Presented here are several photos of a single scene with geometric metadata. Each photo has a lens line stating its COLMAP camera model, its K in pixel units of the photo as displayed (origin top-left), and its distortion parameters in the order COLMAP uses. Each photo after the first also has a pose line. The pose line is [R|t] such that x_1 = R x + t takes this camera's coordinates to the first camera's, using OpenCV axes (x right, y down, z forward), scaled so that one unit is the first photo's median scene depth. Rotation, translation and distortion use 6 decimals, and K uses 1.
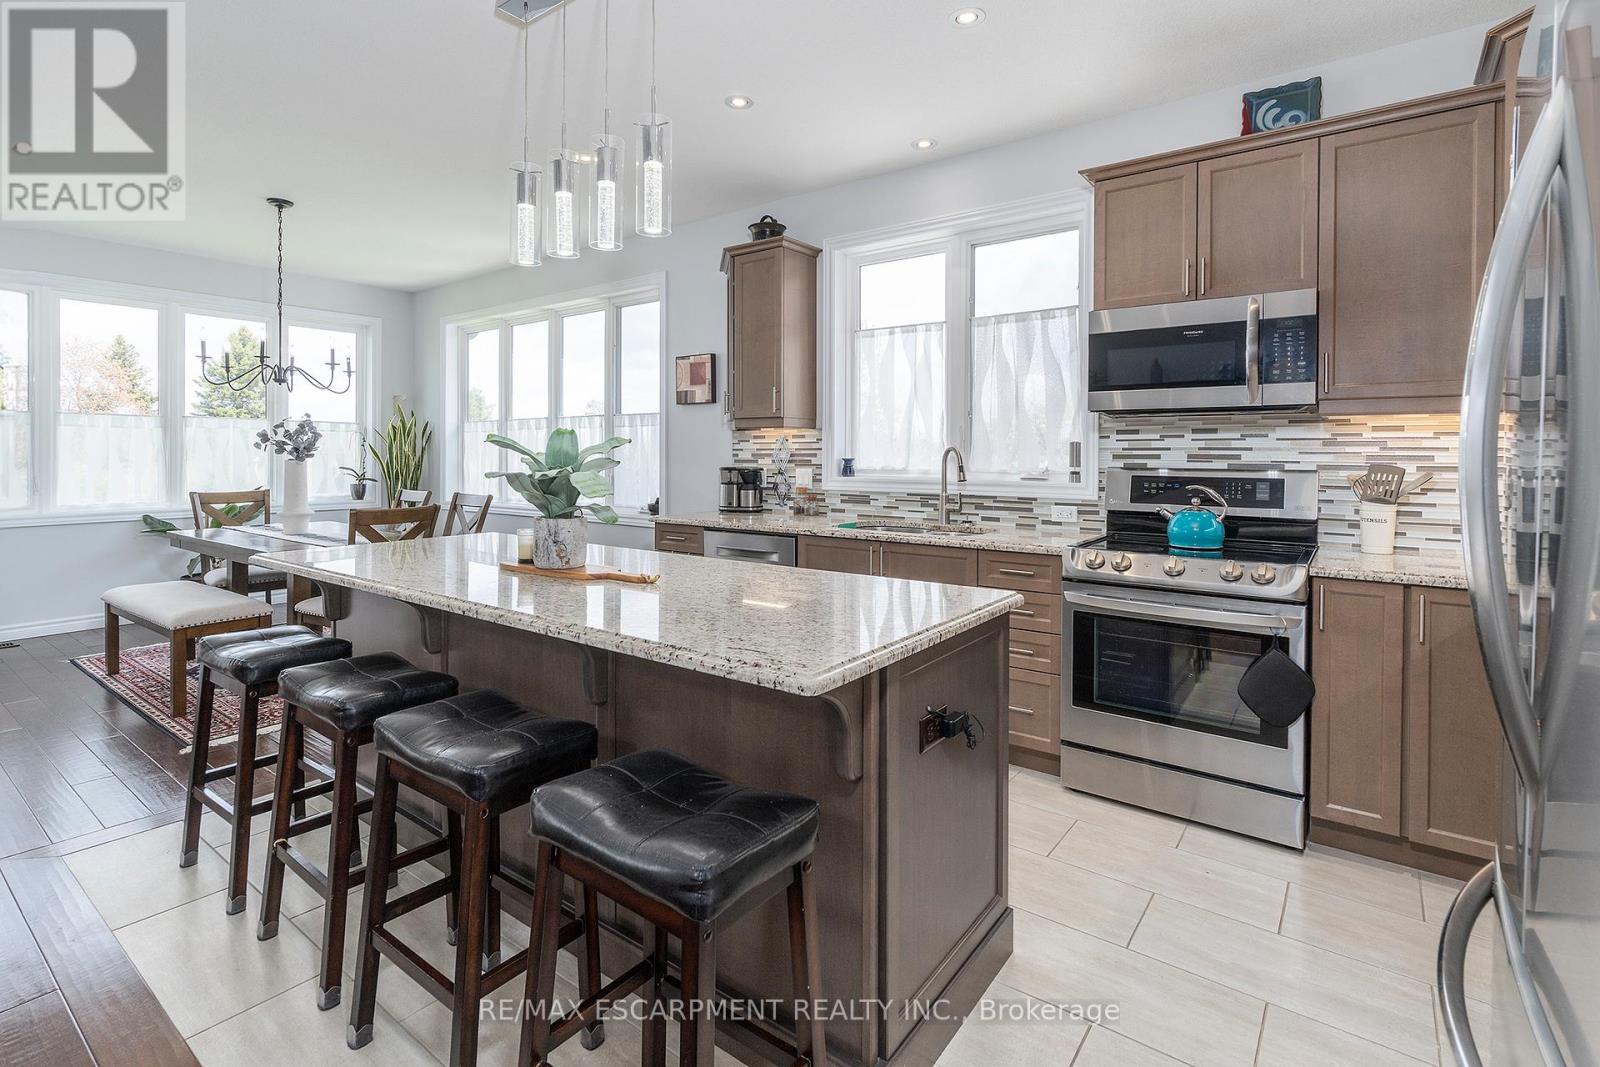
lens RADIAL K [[751.5, 0, 790.5], [0, 751.5, 460.0], [0, 0, 1]] dist [0.010207, -0.000476]
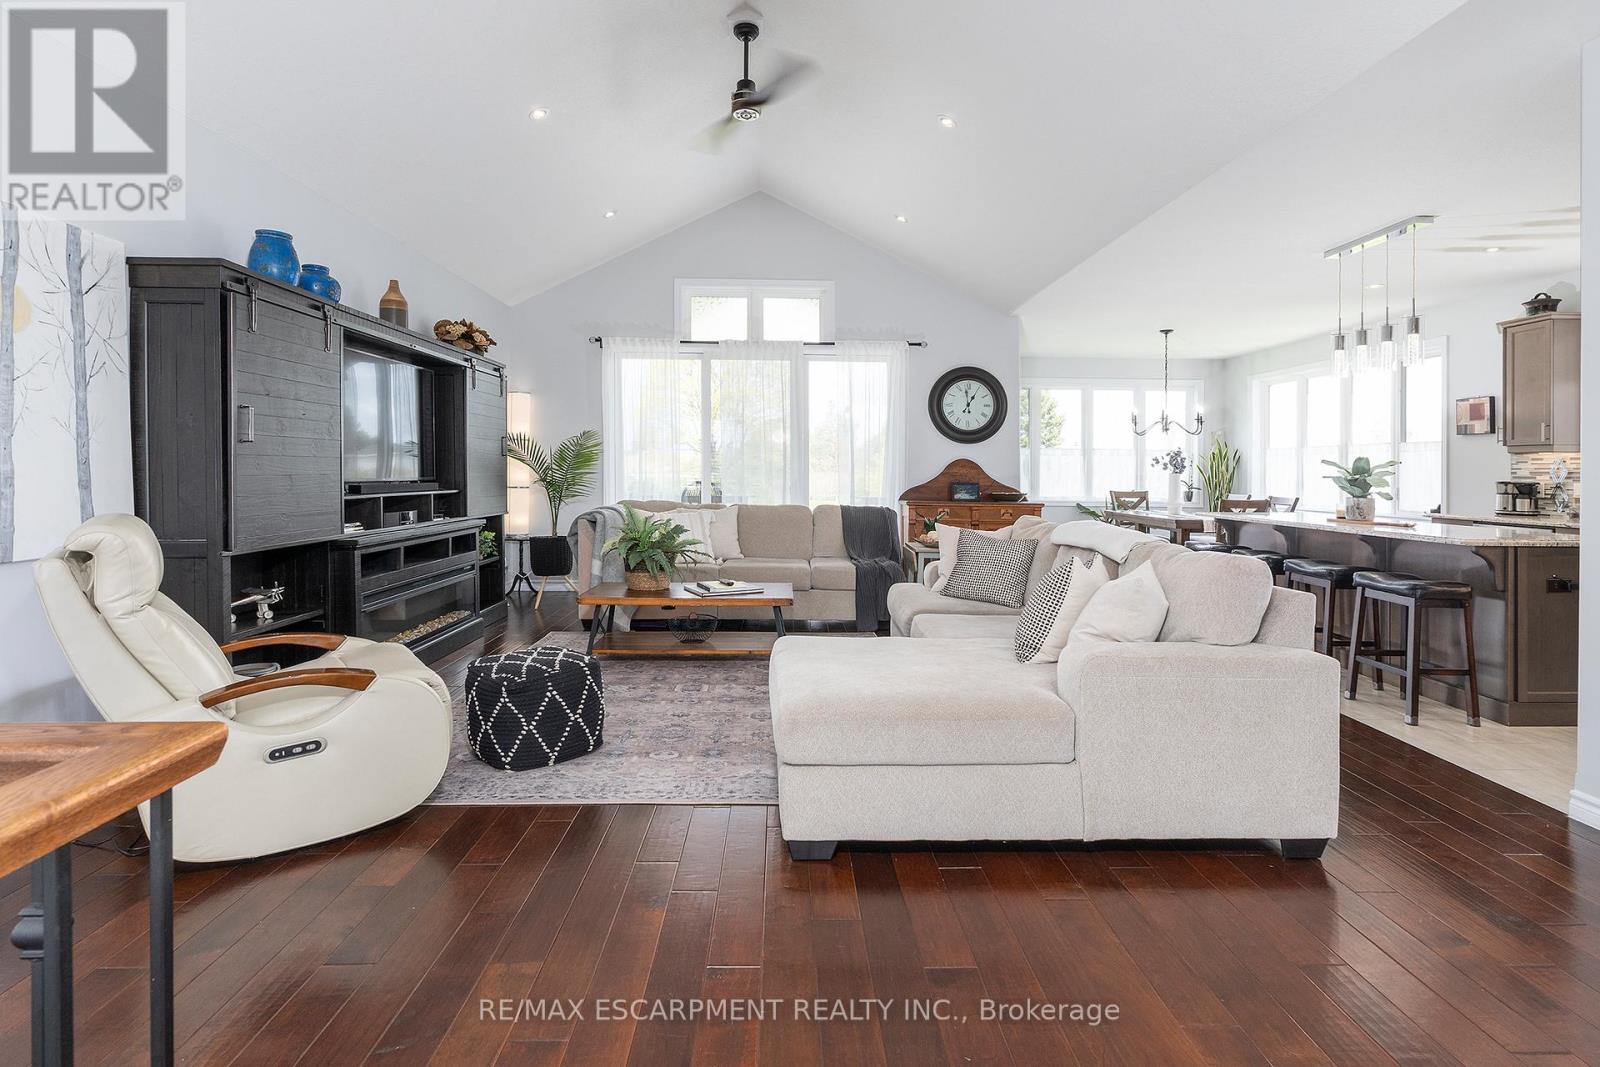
lens RADIAL K [[751.5, 0, 790.5], [0, 751.5, 460.0], [0, 0, 1]] dist [0.010207, -0.000476]
pose [[0.605301, -0.004951, -0.795981, 0.235481], [-0.017569, 0.999654, -0.019578, 0.020743], [0.795803, 0.025835, 0.605005, -0.880160]]
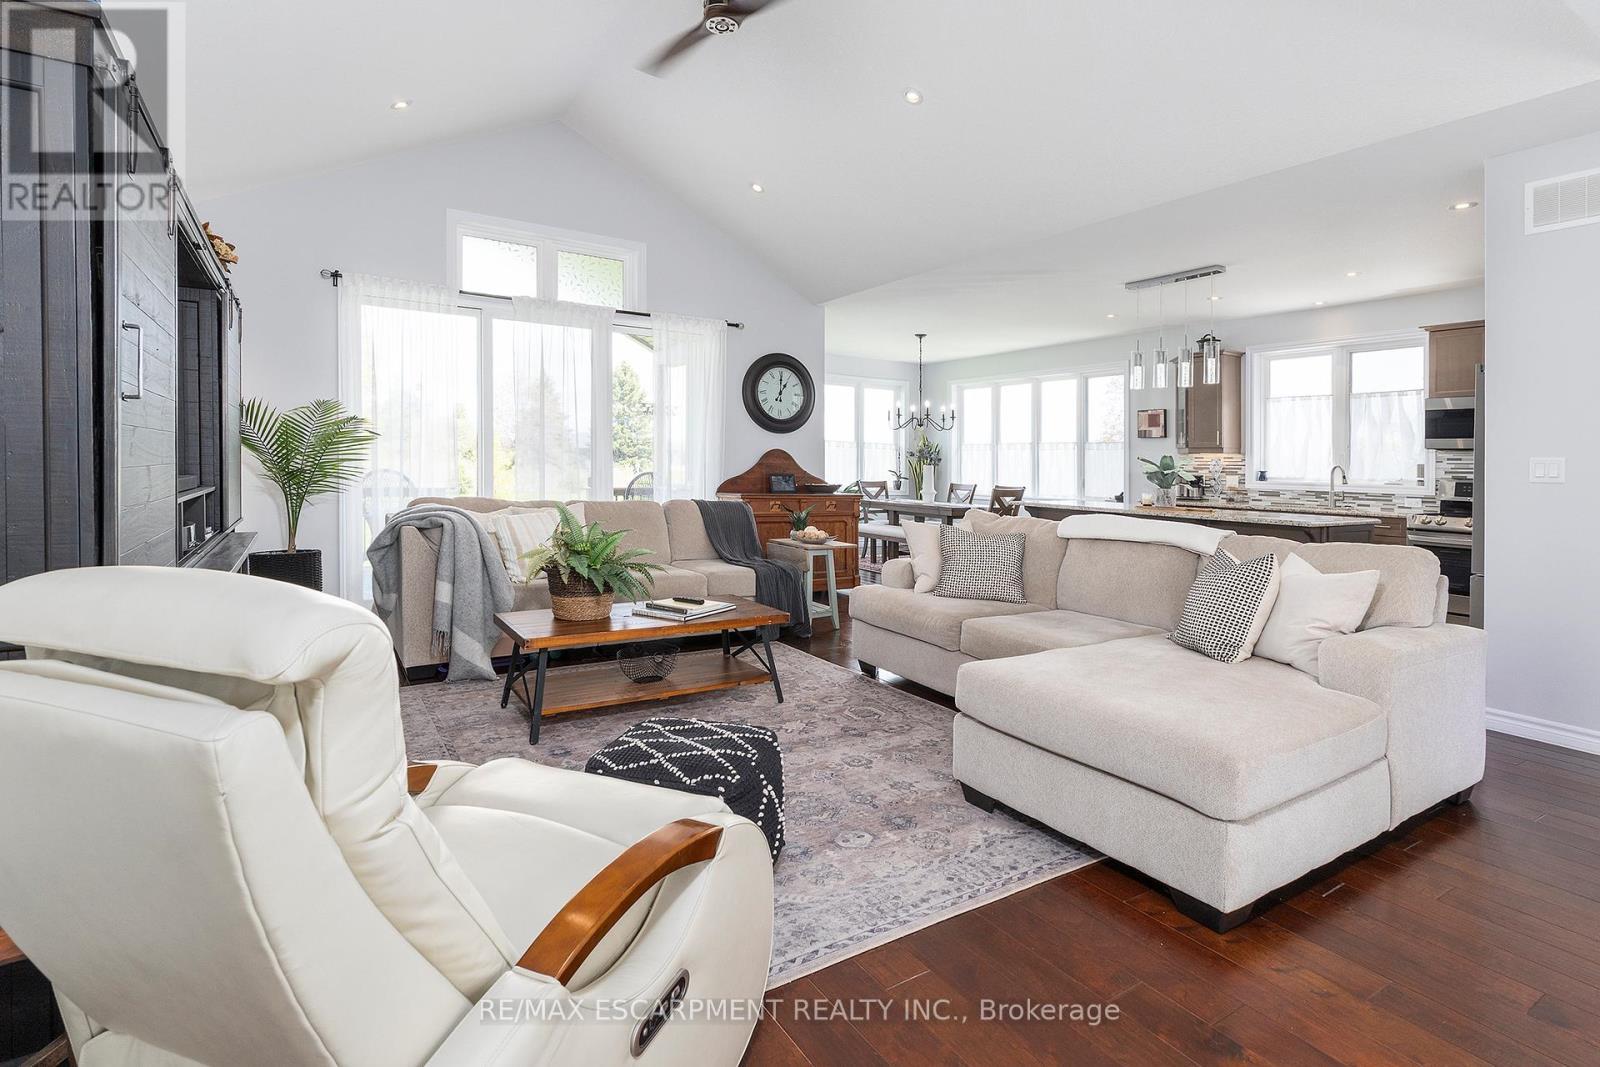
lens RADIAL K [[764.8, 0, 764.9], [0, 764.8, 445.1], [0, 0, 1]] dist [0.010803, -0.000359]
pose [[0.923662, 0.010235, -0.383072, -0.309721], [-0.024782, 0.999146, -0.033059, 0.025687], [0.382406, 0.040029, 0.923127, -1.100424]]
